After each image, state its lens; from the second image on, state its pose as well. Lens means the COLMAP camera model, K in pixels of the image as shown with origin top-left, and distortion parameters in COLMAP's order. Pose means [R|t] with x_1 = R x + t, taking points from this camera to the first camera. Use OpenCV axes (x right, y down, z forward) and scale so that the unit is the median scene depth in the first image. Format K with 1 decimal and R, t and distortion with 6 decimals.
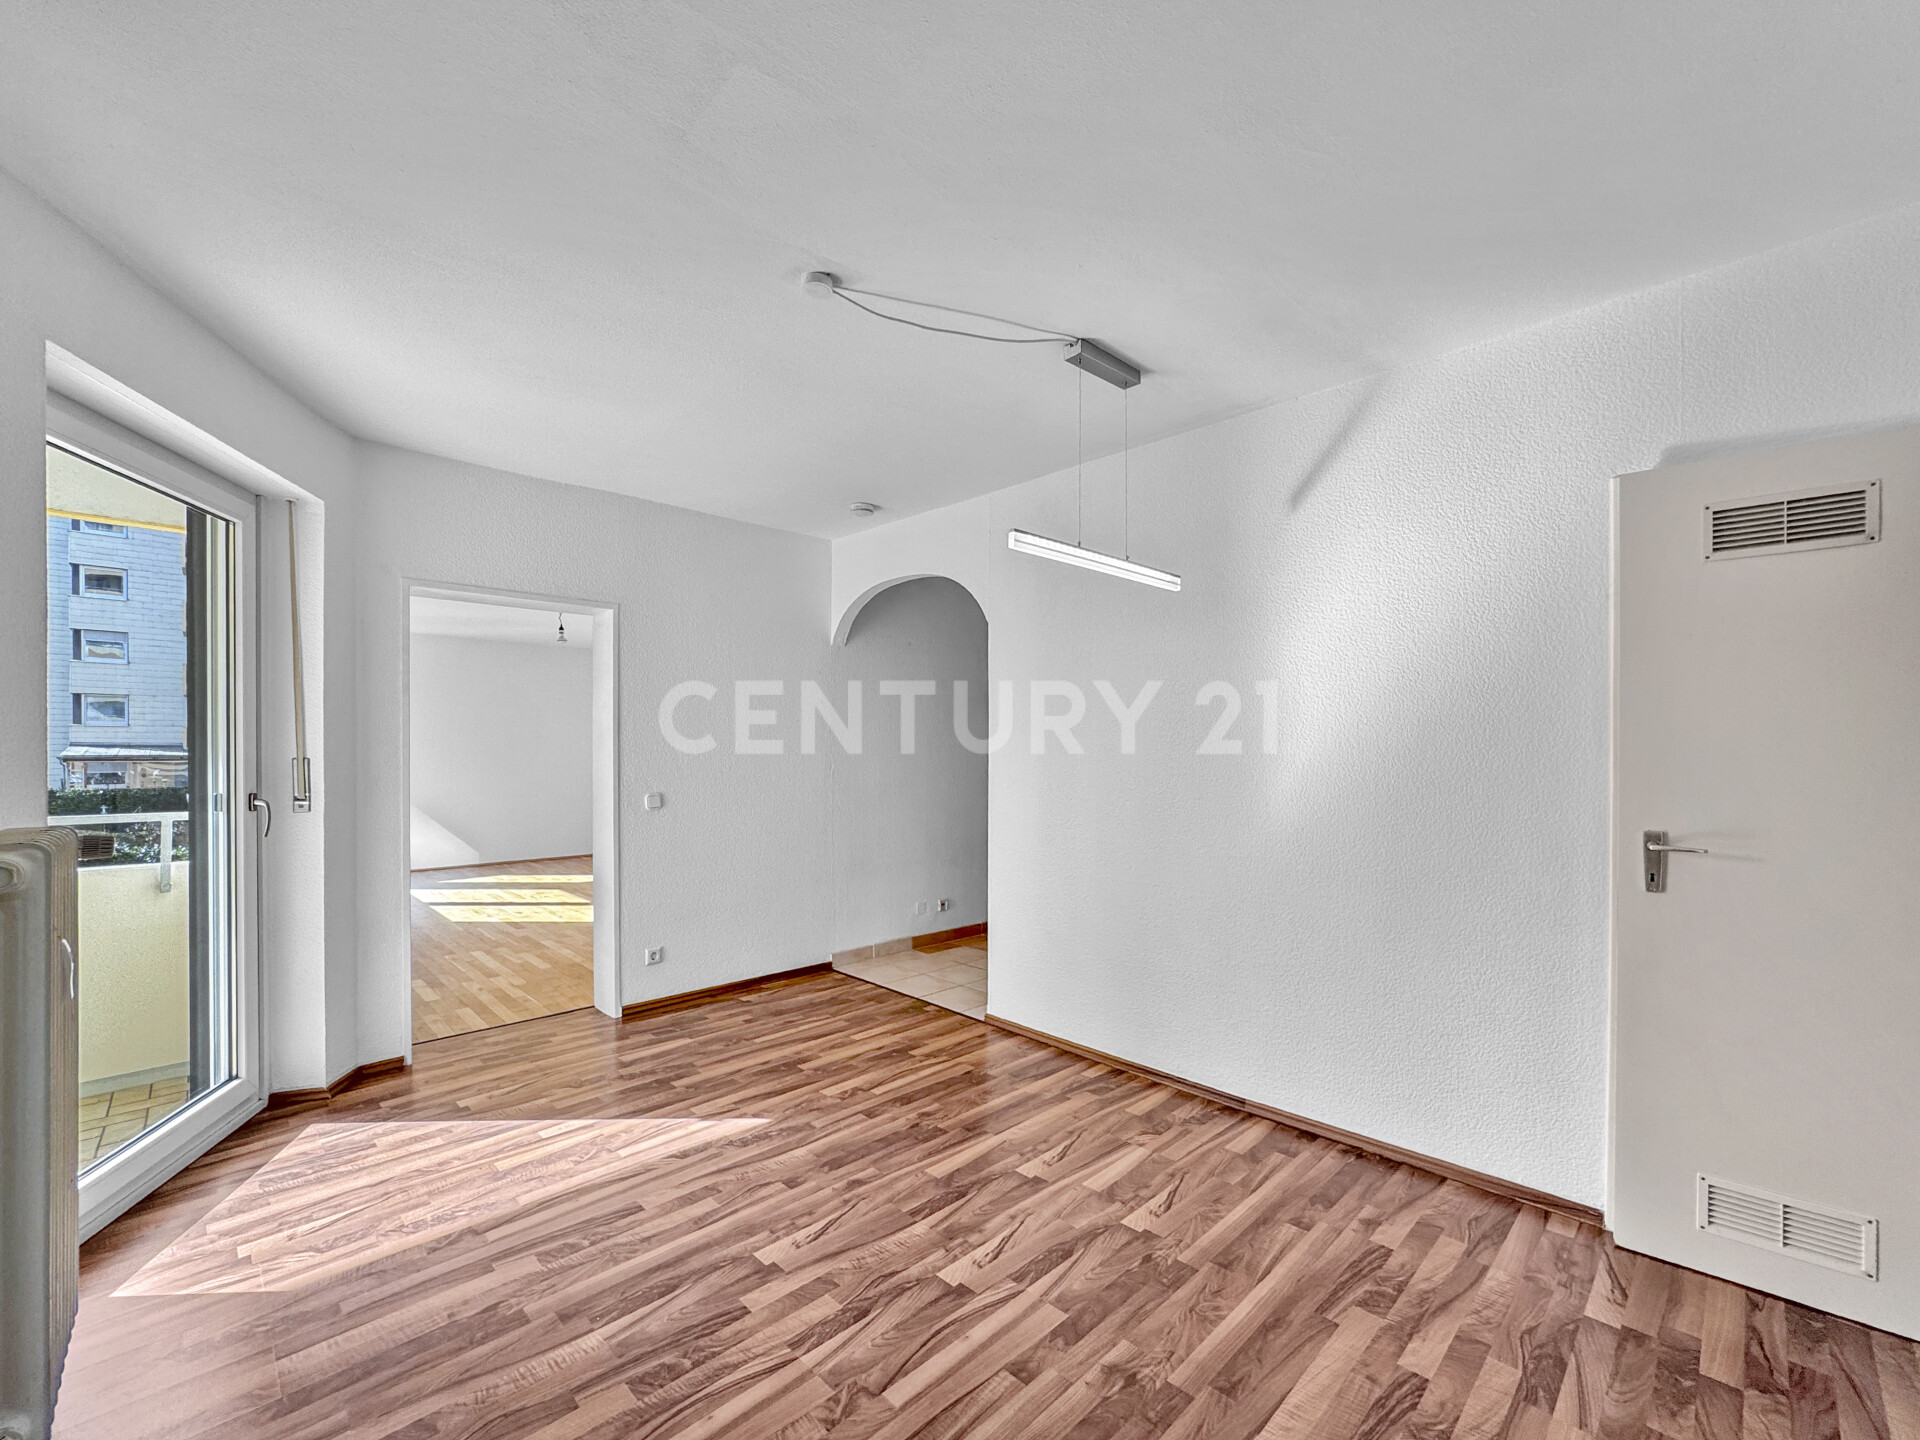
lens RADIAL K [[775.1, 0, 944.4], [0, 775.1, 747.5], [0, 0, 1]] dist [0.012396, 0.000613]
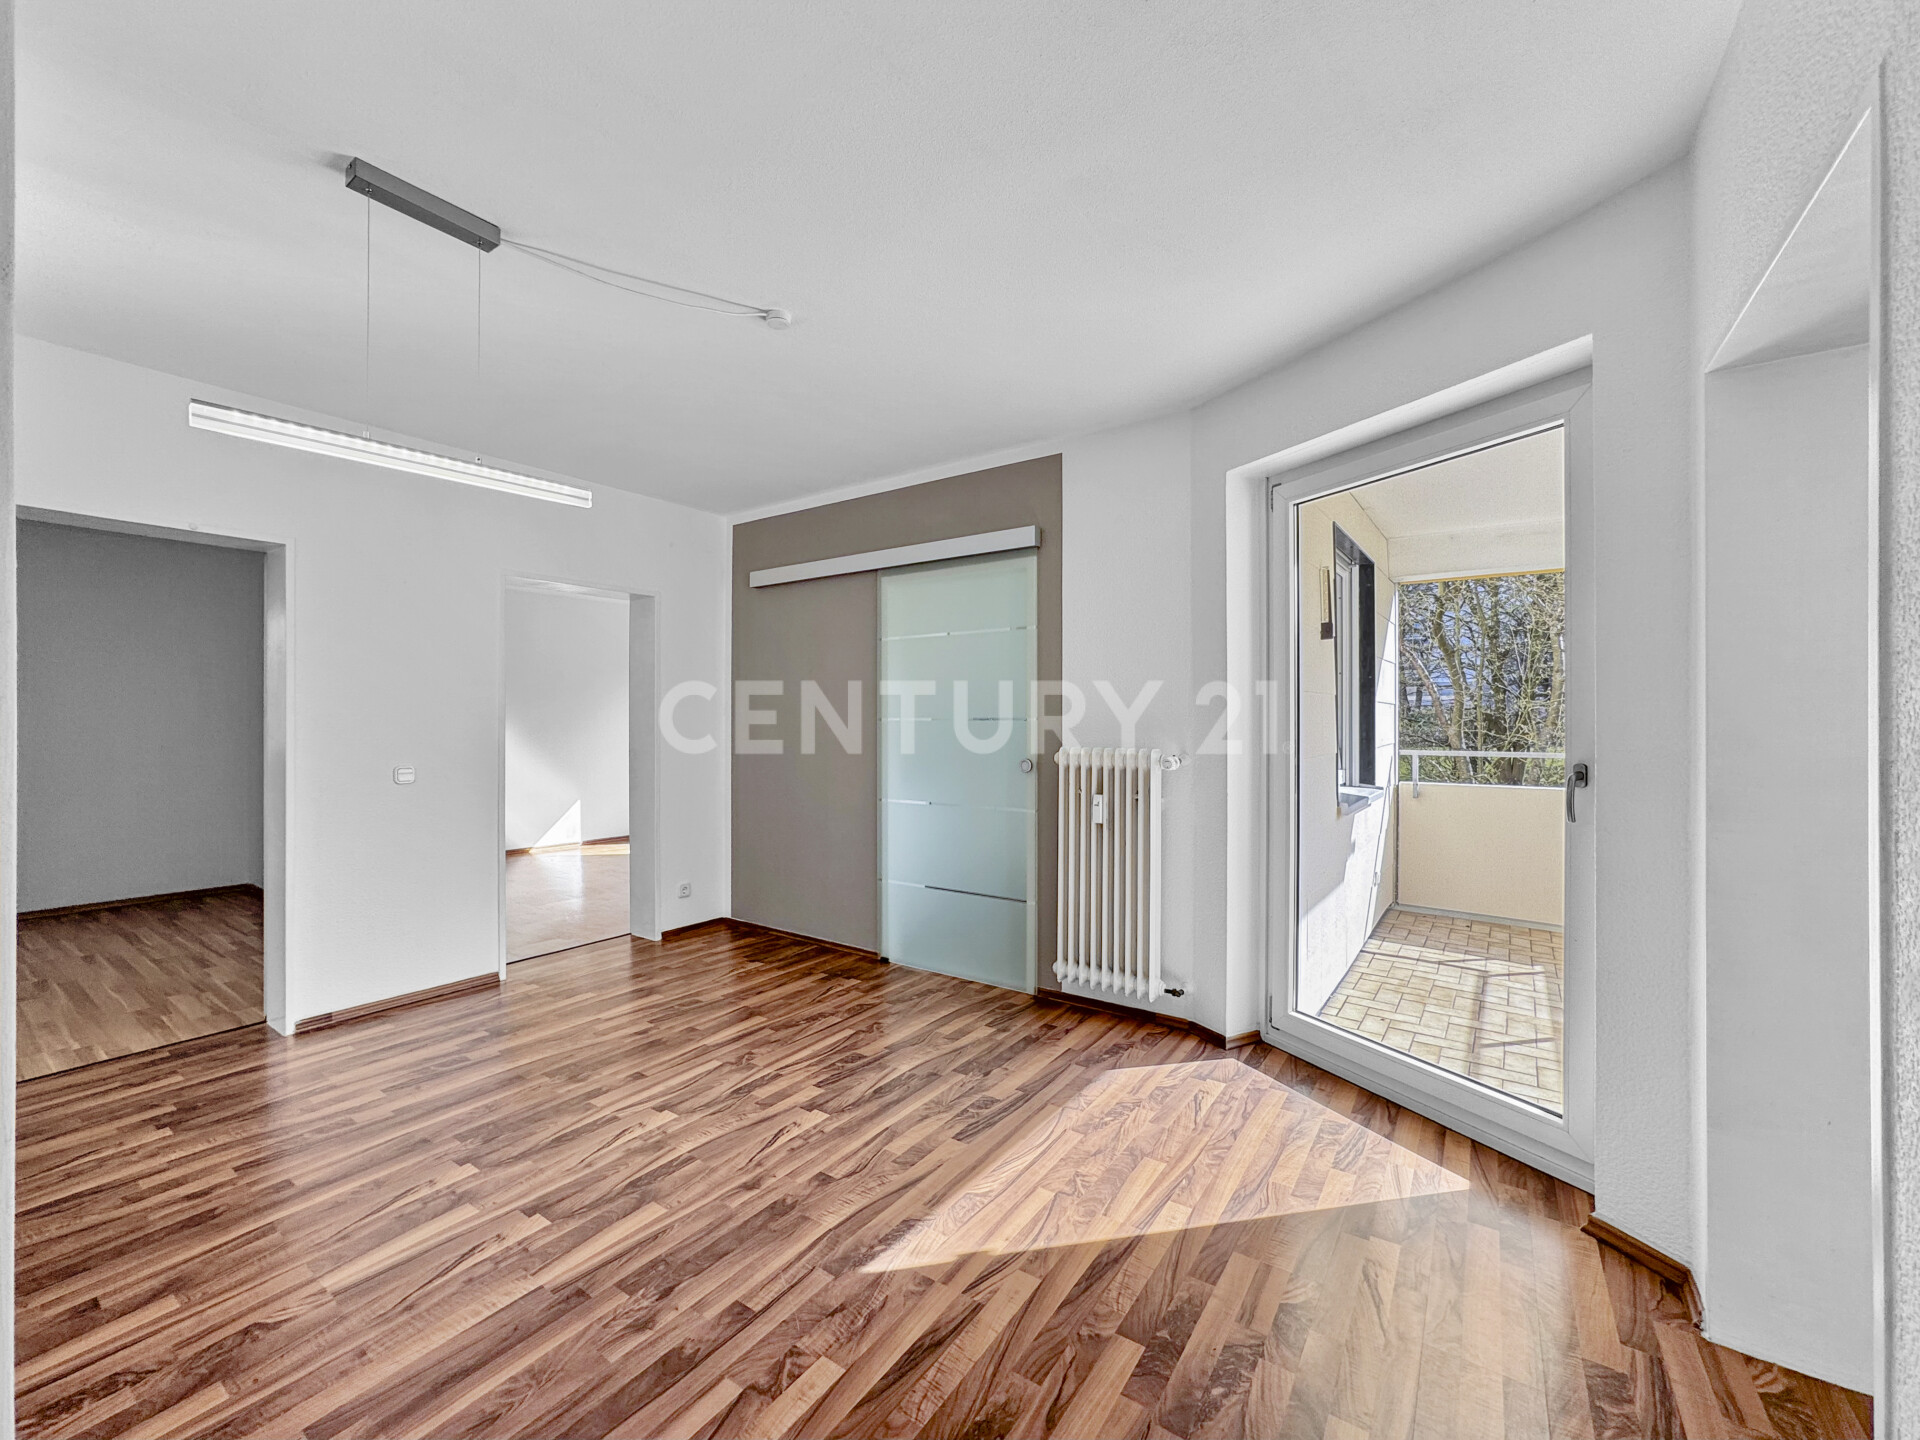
lens RADIAL K [[775.1, 0, 968.5], [0, 775.1, 721.9], [0, 0, 1]] dist [0.012396, 0.000613]
pose [[-0.975393, 0.002721, -0.220456, -0.162221], [0.003382, 0.999991, -0.002624, 0.018430], [0.220447, -0.003305, -0.975393, 1.949047]]
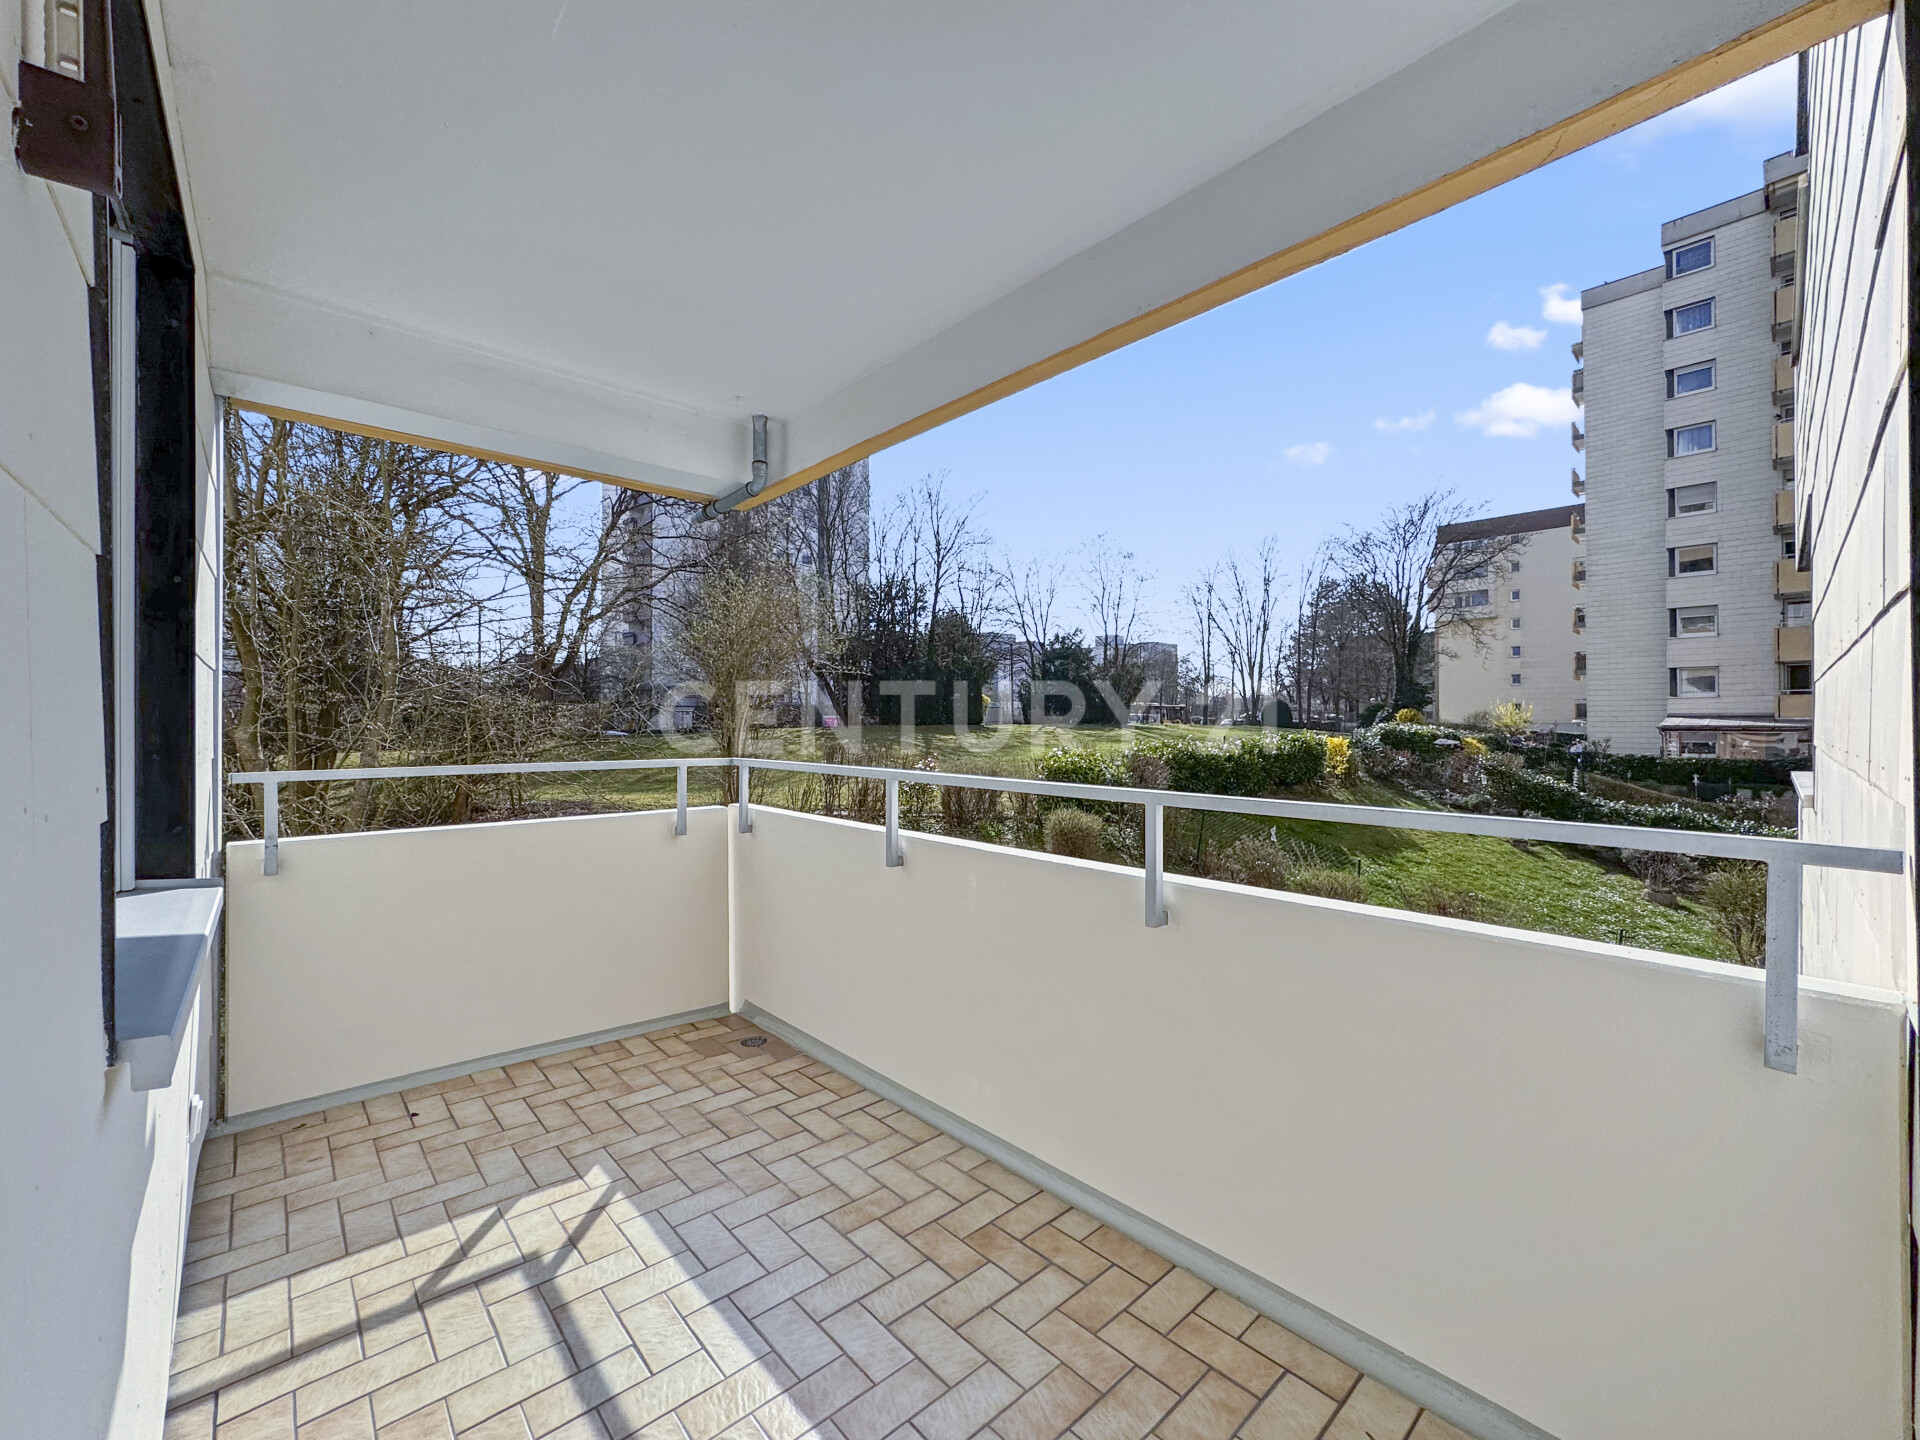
lens RADIAL K [[775.1, 0, 965.4], [0, 775.1, 720.0], [0, 0, 1]] dist [0.012396, 0.000613]
pose [[0.000328, -0.005006, -0.999987, -0.894978], [0.006397, 0.999967, -0.005003, 0.040926], [0.999979, -0.006395, 0.000360, 0.927313]]
